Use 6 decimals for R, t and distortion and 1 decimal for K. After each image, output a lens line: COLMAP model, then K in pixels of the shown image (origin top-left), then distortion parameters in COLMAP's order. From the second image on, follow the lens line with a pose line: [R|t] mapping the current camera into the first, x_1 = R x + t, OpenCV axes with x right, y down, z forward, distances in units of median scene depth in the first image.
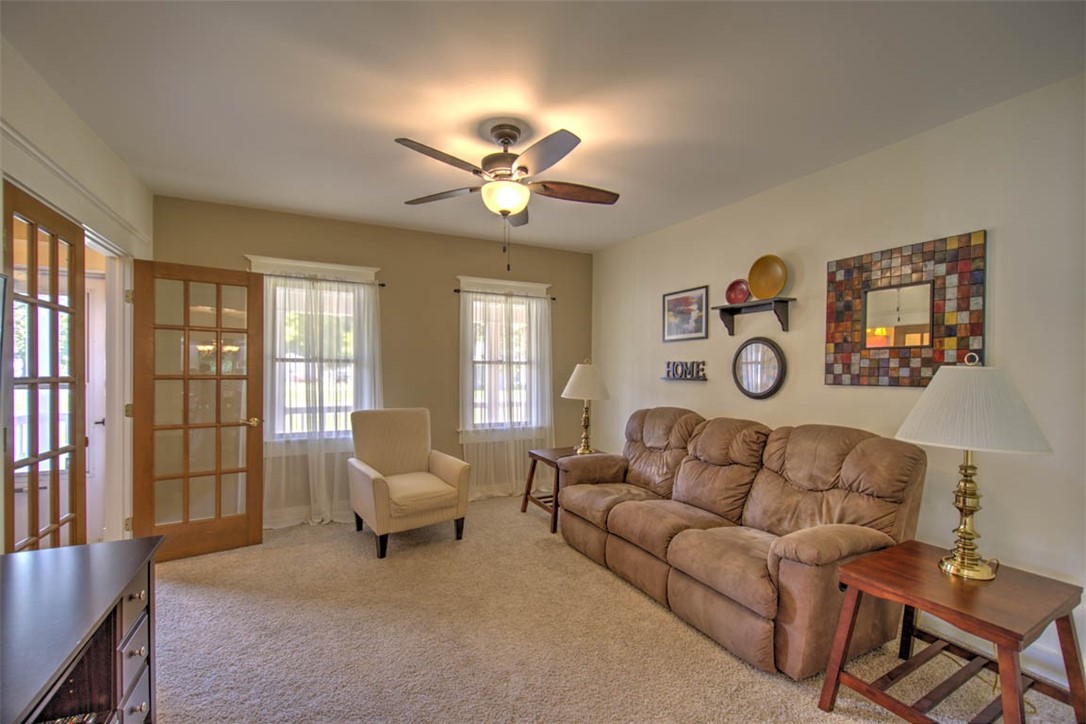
lens RADIAL K [[467.8, 0, 544.9], [0, 467.8, 373.9], [0, 0, 1]] dist [0.002000, -0.000394]
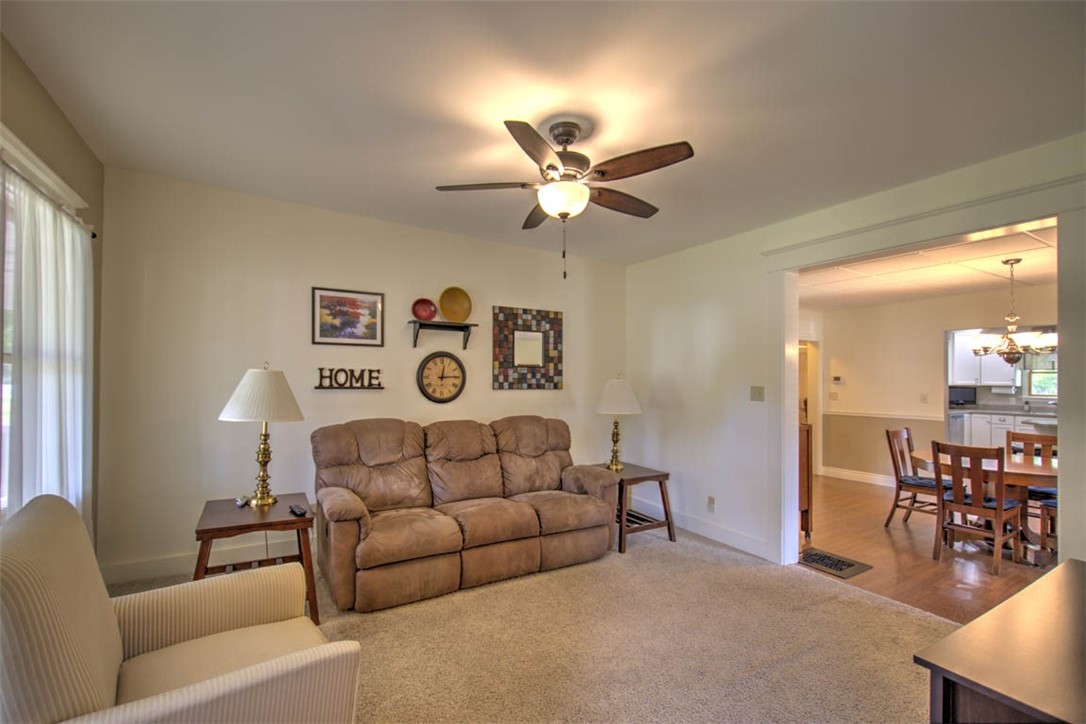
lens RADIAL K [[467.8, 0, 534.8], [0, 467.8, 373.1], [0, 0, 1]] dist [0.002000, -0.000394]
pose [[-0.046126, 0.005767, 0.998919, -0.849902], [-0.005352, 0.999968, -0.006020, -0.019297], [-0.998921, -0.005624, -0.046094, 0.922327]]
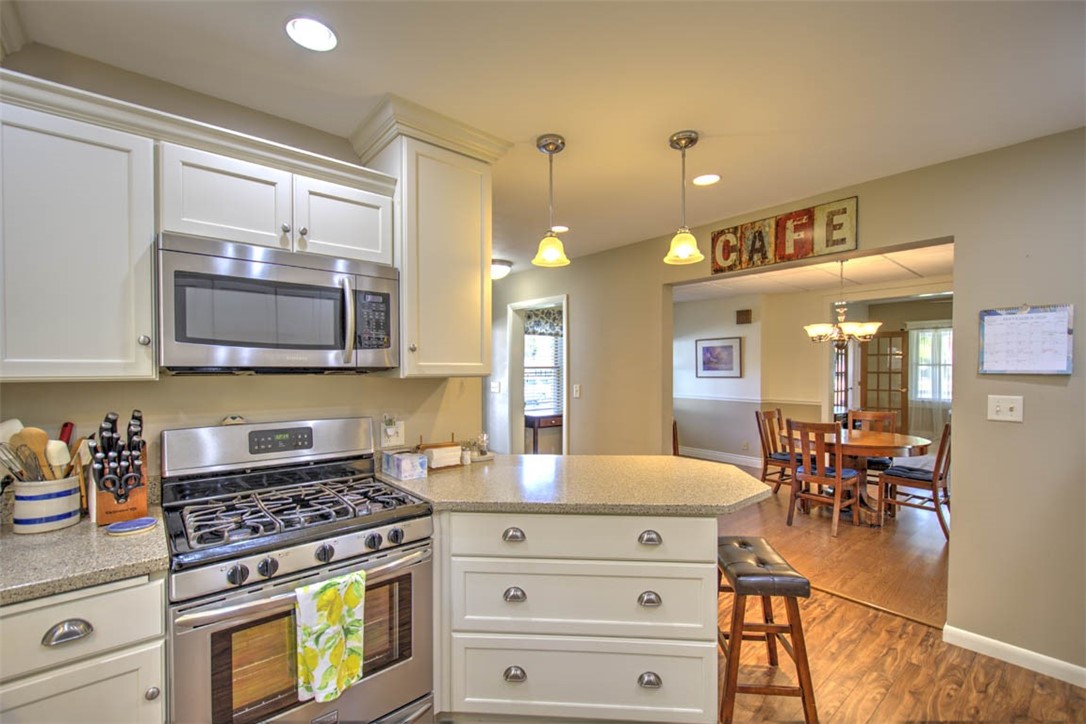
lens RADIAL K [[467.8, 0, 544.2], [0, 467.8, 368.6], [0, 0, 1]] dist [0.002000, -0.000394]
pose [[0.233224, -0.000723, -0.972423, 1.637913], [0.002075, 0.999998, -0.000246, -0.022099], [0.972421, -0.001960, 0.233225, -1.748899]]
